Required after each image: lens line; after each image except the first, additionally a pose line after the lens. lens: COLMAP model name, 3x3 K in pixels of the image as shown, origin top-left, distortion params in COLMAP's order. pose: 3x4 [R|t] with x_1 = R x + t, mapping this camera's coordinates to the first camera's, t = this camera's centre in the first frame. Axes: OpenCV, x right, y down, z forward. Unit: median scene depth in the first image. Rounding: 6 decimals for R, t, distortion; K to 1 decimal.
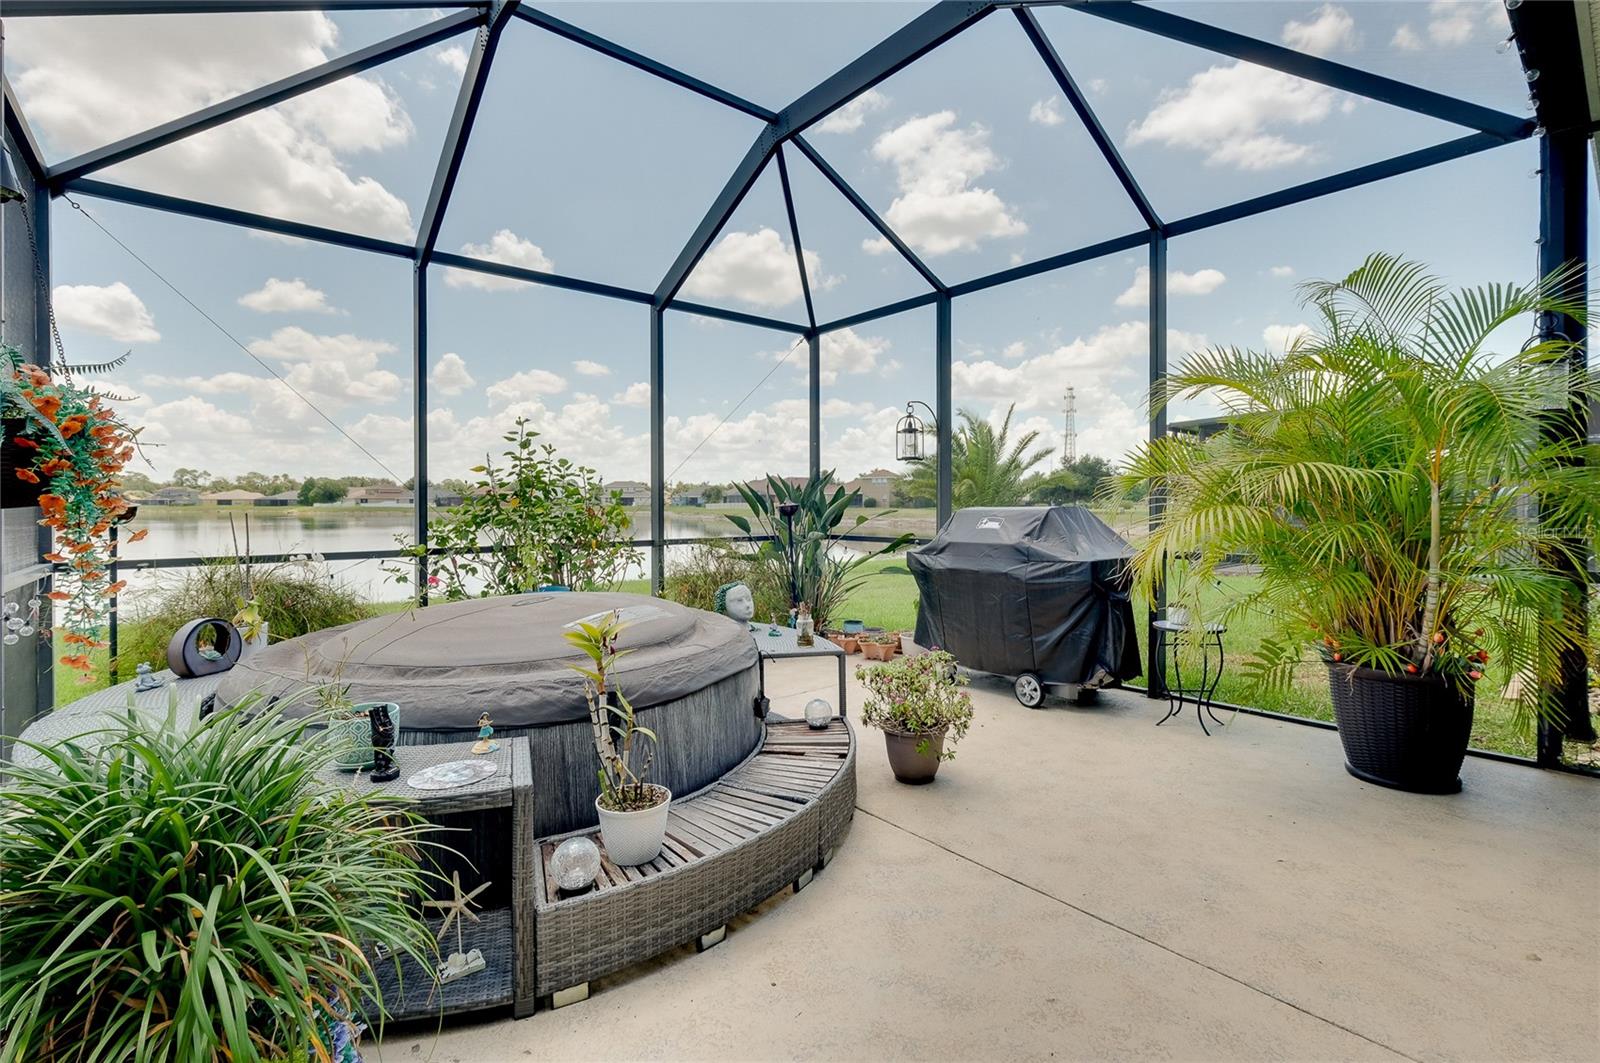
lens RADIAL K [[708.2, 0, 806.3], [0, 708.2, 506.0], [0, 0, 1]] dist [-0.000381, -0.001051]
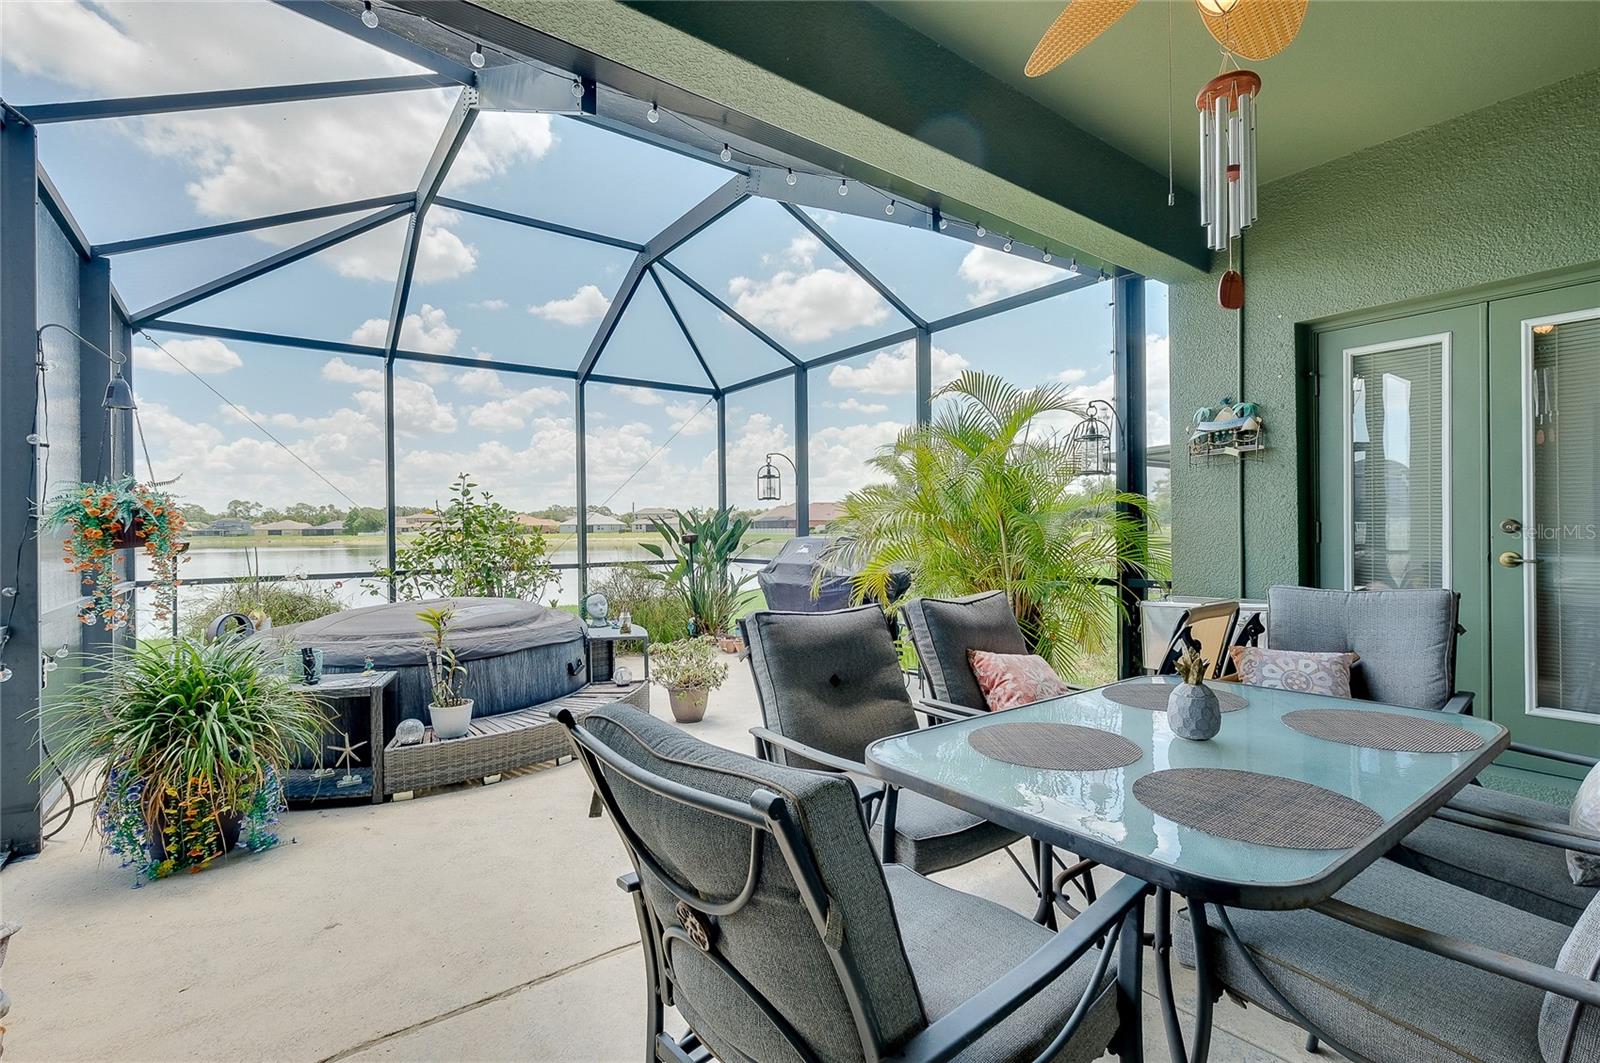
lens RADIAL K [[710.8, 0, 803.9], [0, 710.8, 528.9], [0, 0, 1]] dist [-0.000350, -0.000123]
pose [[0.998773, -0.009656, -0.048566, 0.318731], [0.009533, 0.999951, -0.002767, -0.008994], [0.048591, 0.002300, 0.998816, -0.328620]]
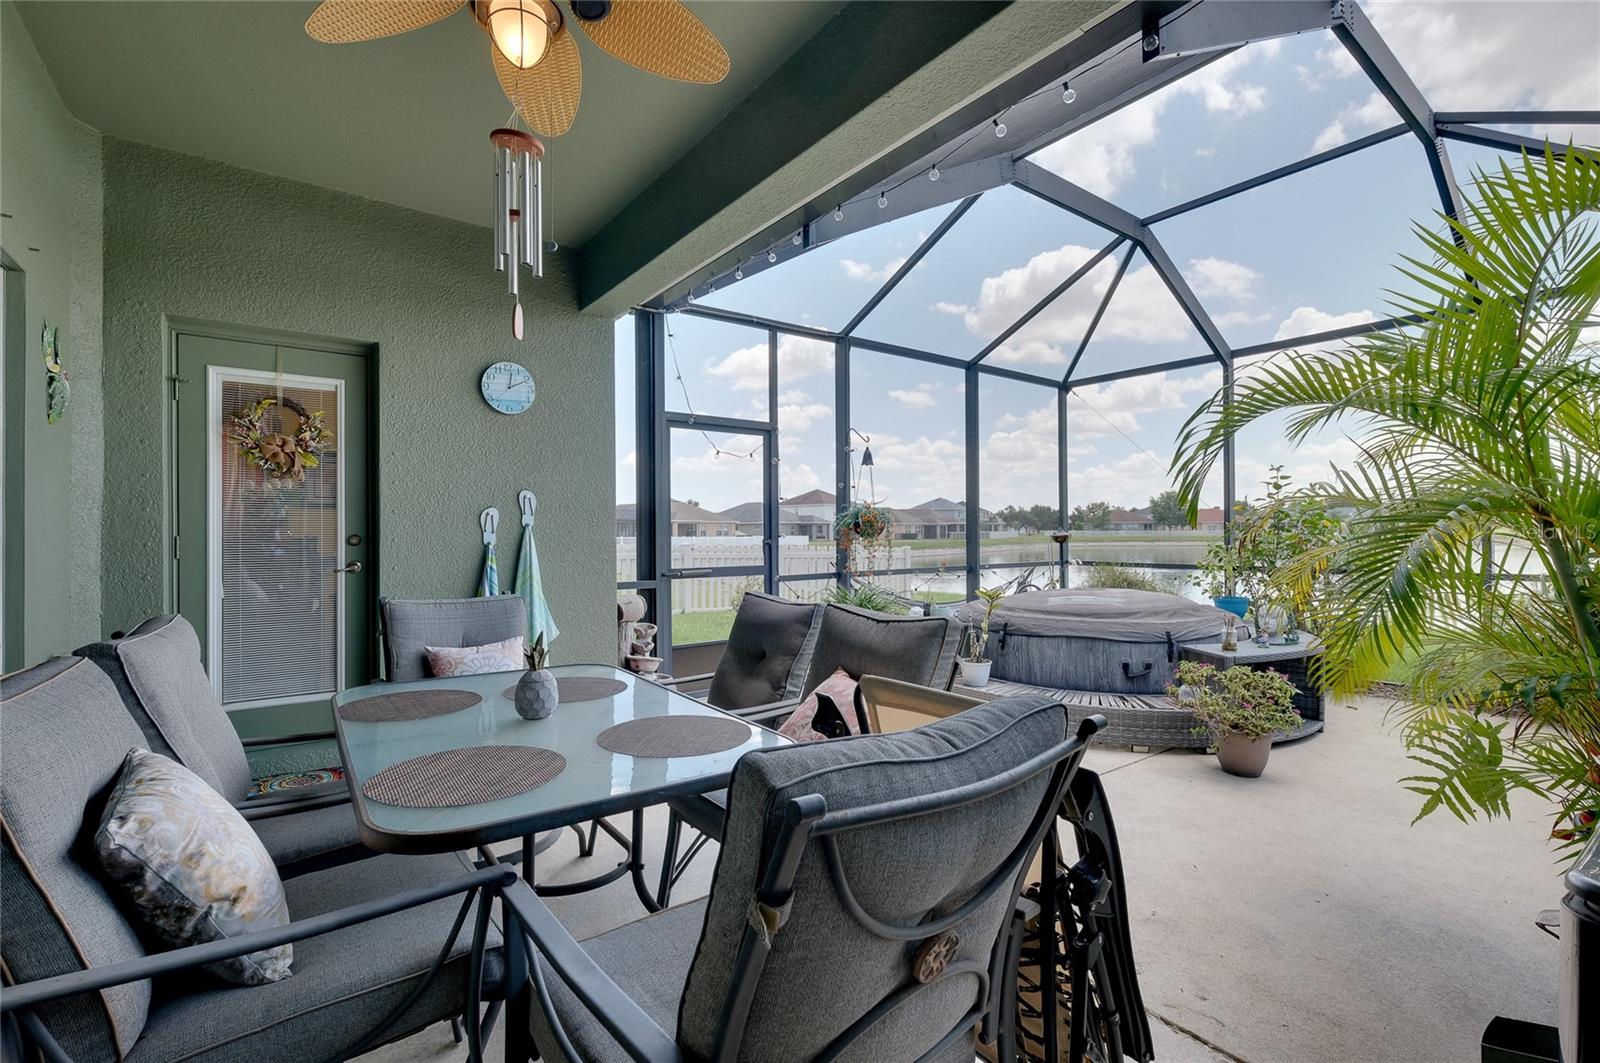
lens RADIAL K [[705.4, 0, 800.5], [0, 705.4, 529.4], [0, 0, 1]] dist [-0.001409, -0.000323]
pose [[-0.049372, -0.001876, -0.998779, 0.912615], [0.002774, 0.999994, -0.002016, -0.010735], [0.998777, -0.002870, -0.049367, 0.225710]]
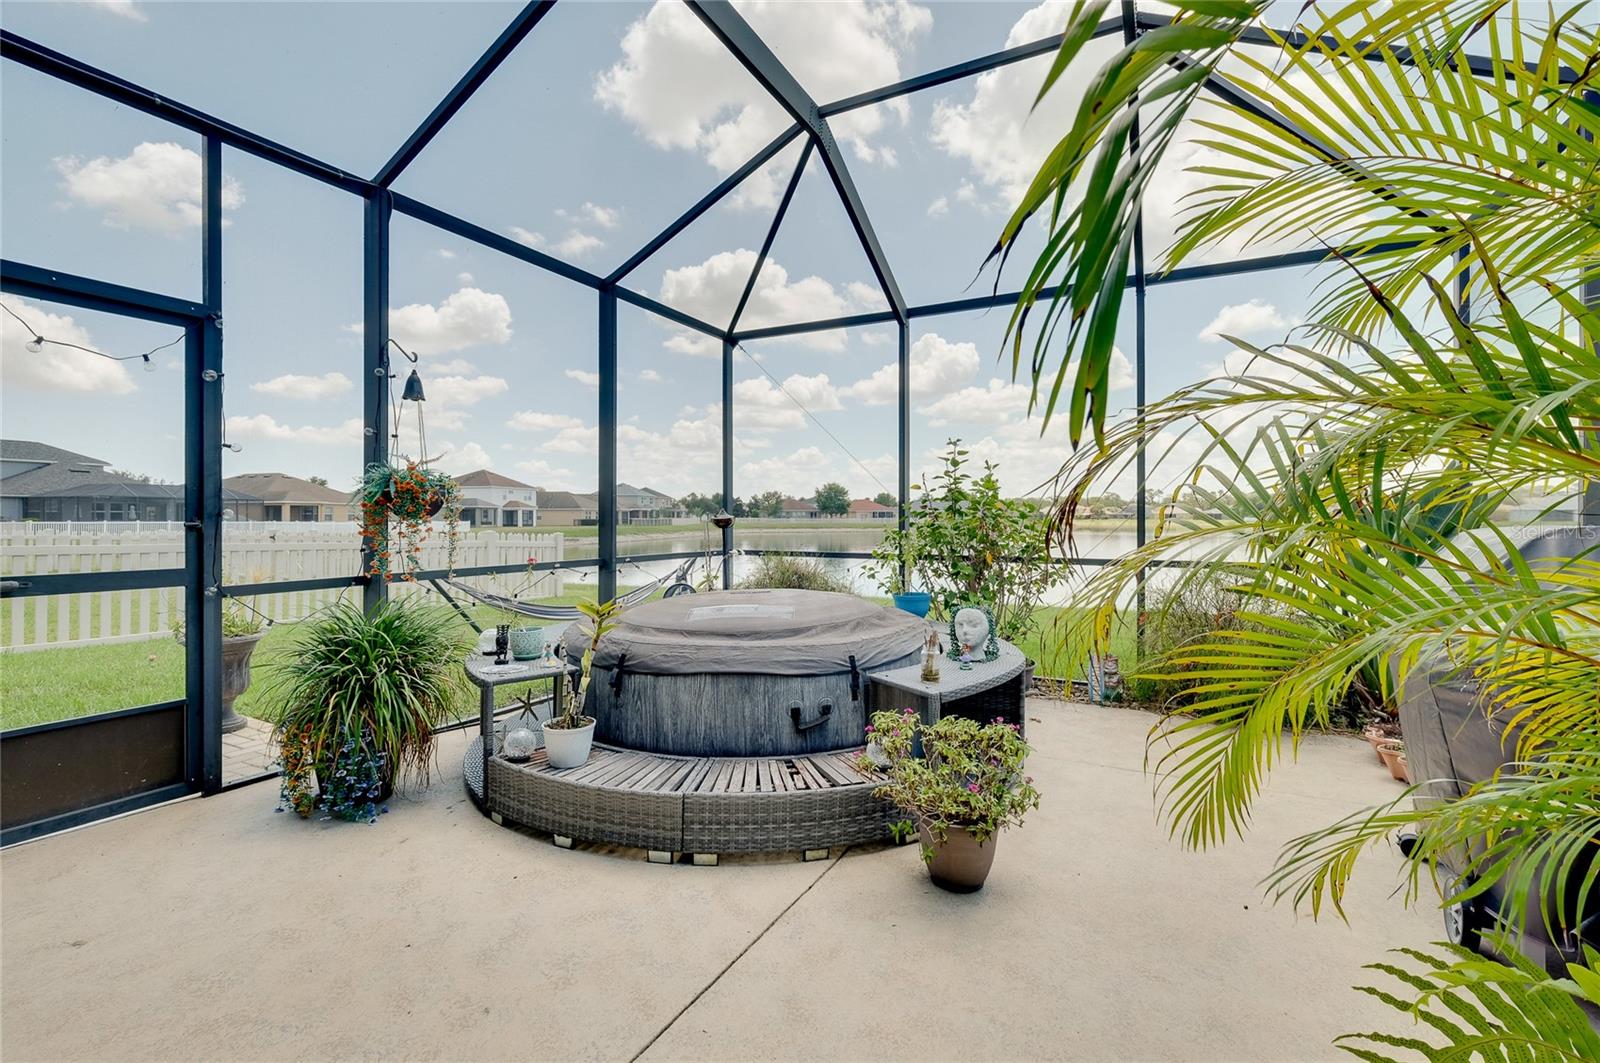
lens RADIAL K [[705.6, 0, 804.9], [0, 705.6, 520.4], [0, 0, 1]] dist [0.001090, 0.000042]
pose [[0.386348, 0.005266, -0.922338, 0.530326], [-0.004604, 0.999982, 0.003781, -0.001450], [0.922341, 0.002786, 0.386366, 0.377672]]
